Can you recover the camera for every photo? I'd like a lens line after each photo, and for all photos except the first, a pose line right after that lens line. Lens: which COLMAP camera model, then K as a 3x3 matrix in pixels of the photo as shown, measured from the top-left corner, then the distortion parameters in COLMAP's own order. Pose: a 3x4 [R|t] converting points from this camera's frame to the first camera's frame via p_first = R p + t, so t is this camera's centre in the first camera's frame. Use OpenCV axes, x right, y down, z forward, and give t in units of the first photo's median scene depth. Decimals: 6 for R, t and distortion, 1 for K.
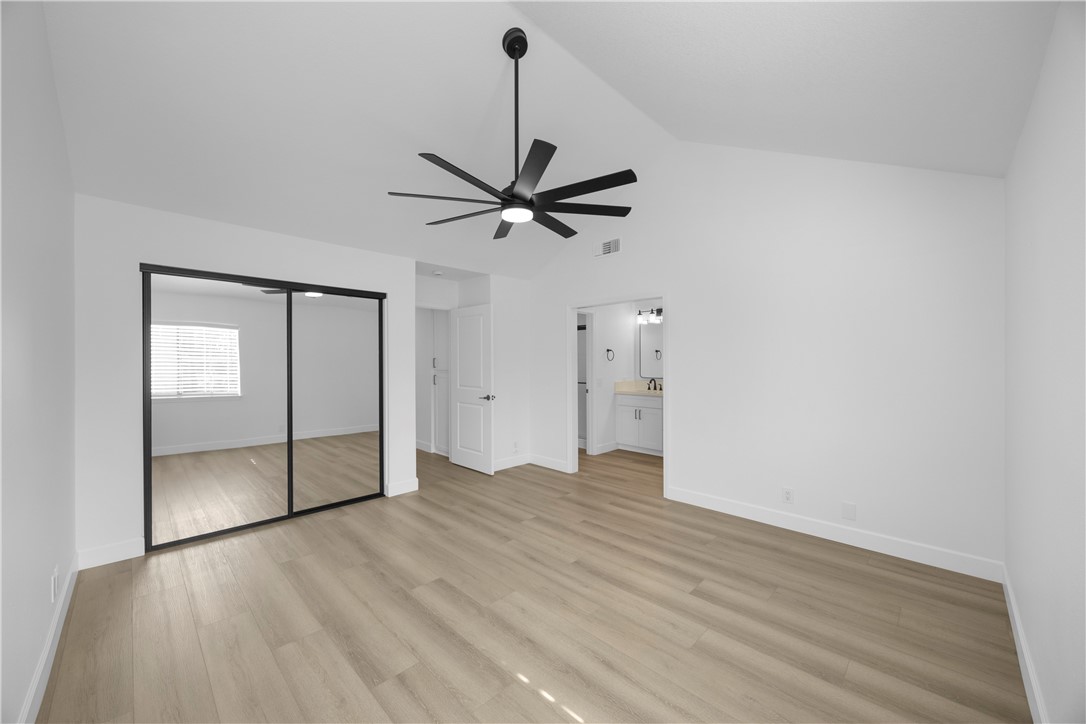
lens RADIAL K [[408.7, 0, 541.2], [0, 408.7, 360.6], [0, 0, 1]] dist [-0.010842, 0.000230]
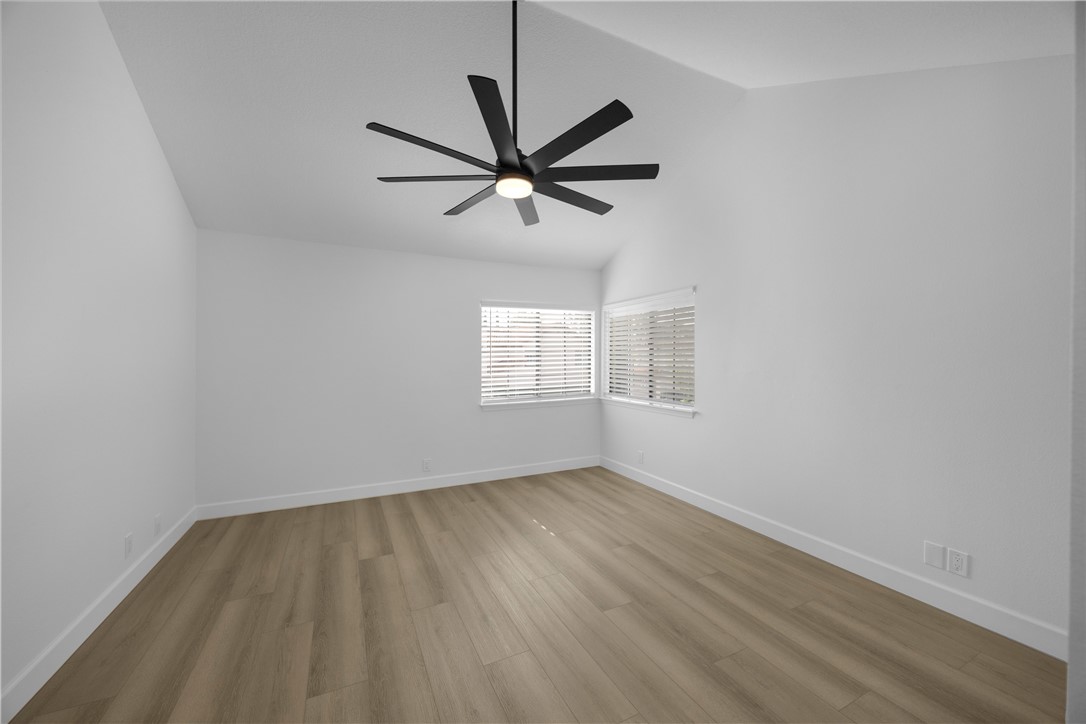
lens RADIAL K [[408.7, 0, 541.2], [0, 408.7, 360.6], [0, 0, 1]] dist [-0.010842, 0.000230]
pose [[-0.941852, 0.000472, 0.336026, -0.402010], [0.001106, 0.999998, 0.001696, 0.006242], [-0.336025, 0.001970, -0.941851, 1.794675]]
